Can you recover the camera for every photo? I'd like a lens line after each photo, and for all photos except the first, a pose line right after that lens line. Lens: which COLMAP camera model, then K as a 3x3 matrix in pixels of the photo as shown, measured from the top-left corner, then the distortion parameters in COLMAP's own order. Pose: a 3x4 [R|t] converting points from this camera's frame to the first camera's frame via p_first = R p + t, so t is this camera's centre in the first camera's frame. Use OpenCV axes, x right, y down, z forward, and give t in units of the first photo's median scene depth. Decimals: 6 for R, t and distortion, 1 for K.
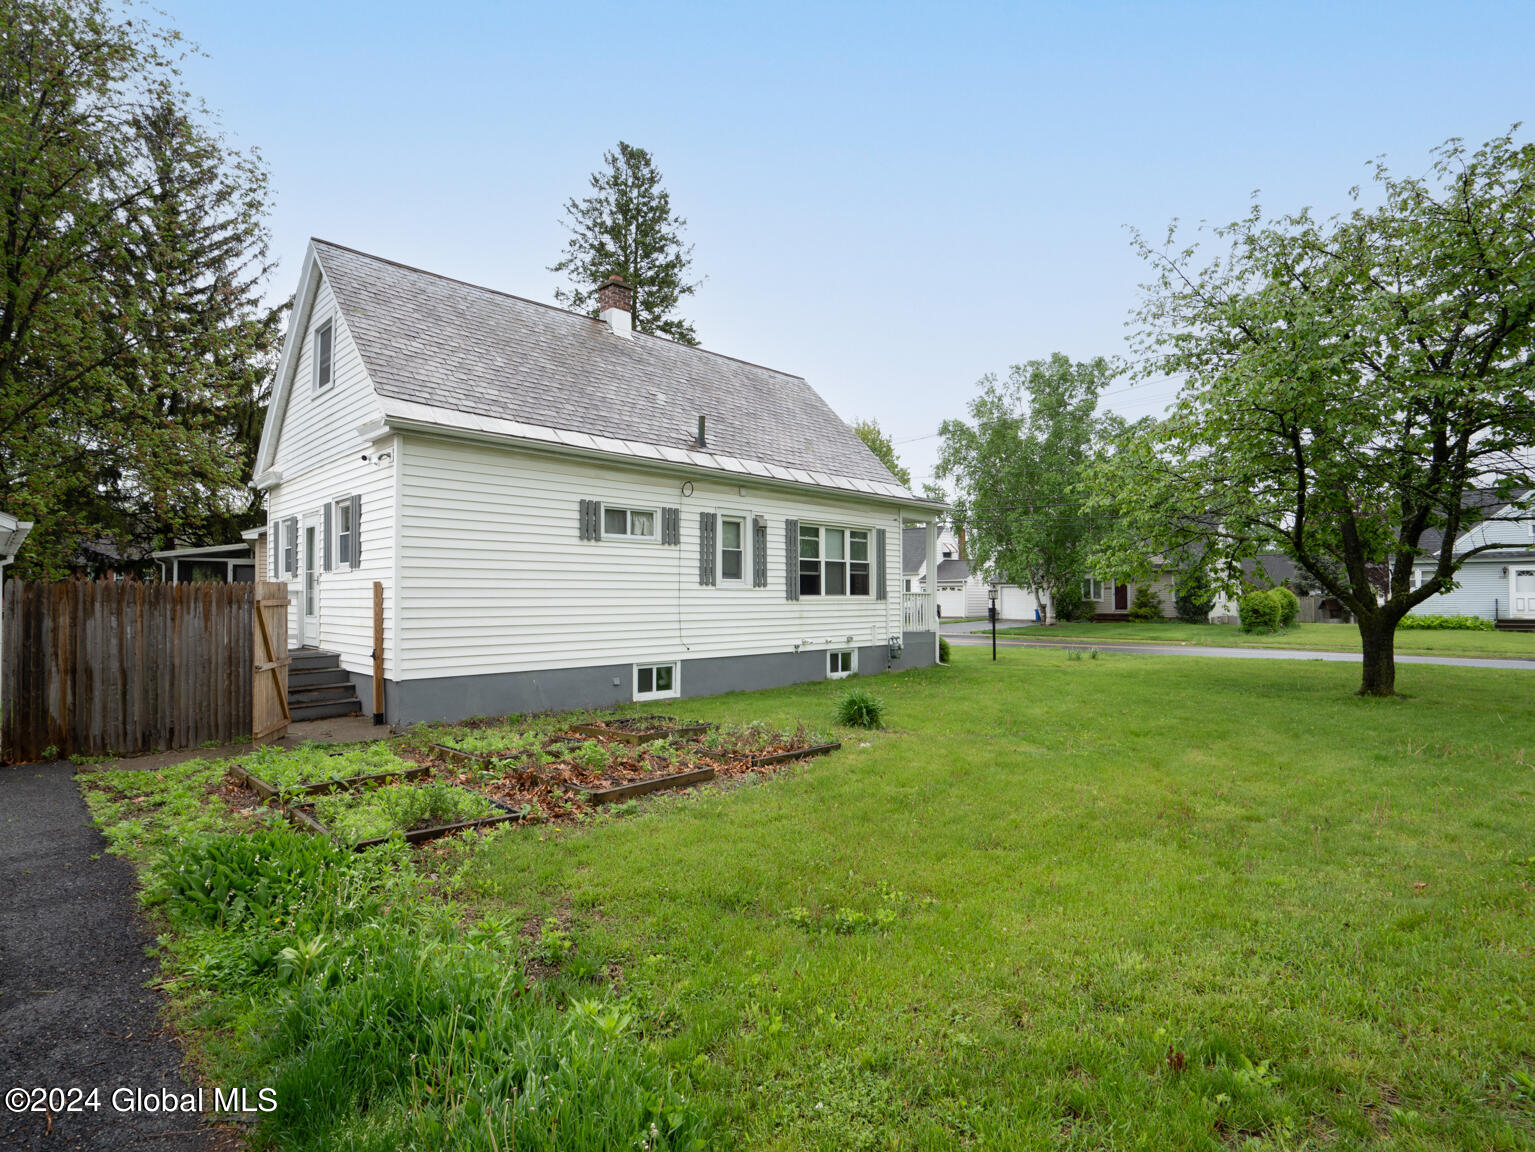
lens RADIAL K [[790.9, 0, 767.5], [0, 790.9, 576.0], [0, 0, 1]] dist [-0.069923, 0.030548]
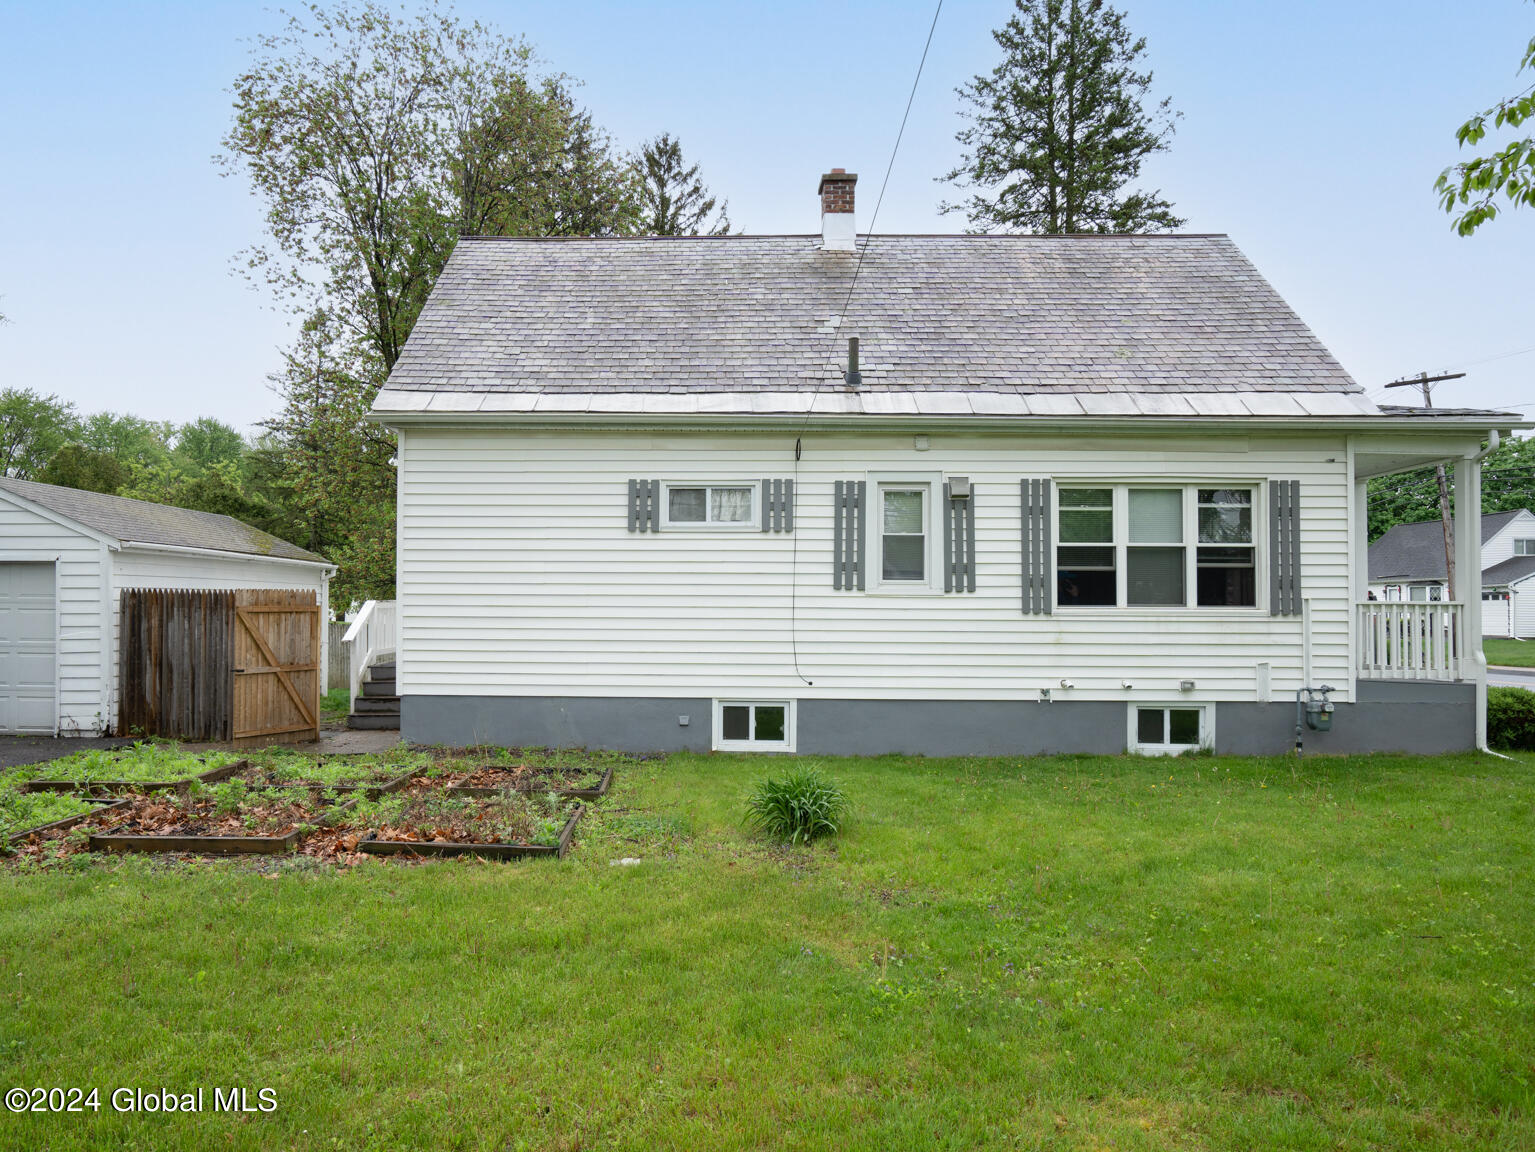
lens RADIAL K [[900.1, 0, 767.5], [0, 900.1, 576.0], [0, 0, 1]] dist [-0.039001, 0.000637]
pose [[0.680315, -0.018627, -0.732683, 0.429998], [0.012931, 0.999826, -0.013411, 0.009282], [0.732806, -0.000351, 0.680438, 0.430450]]
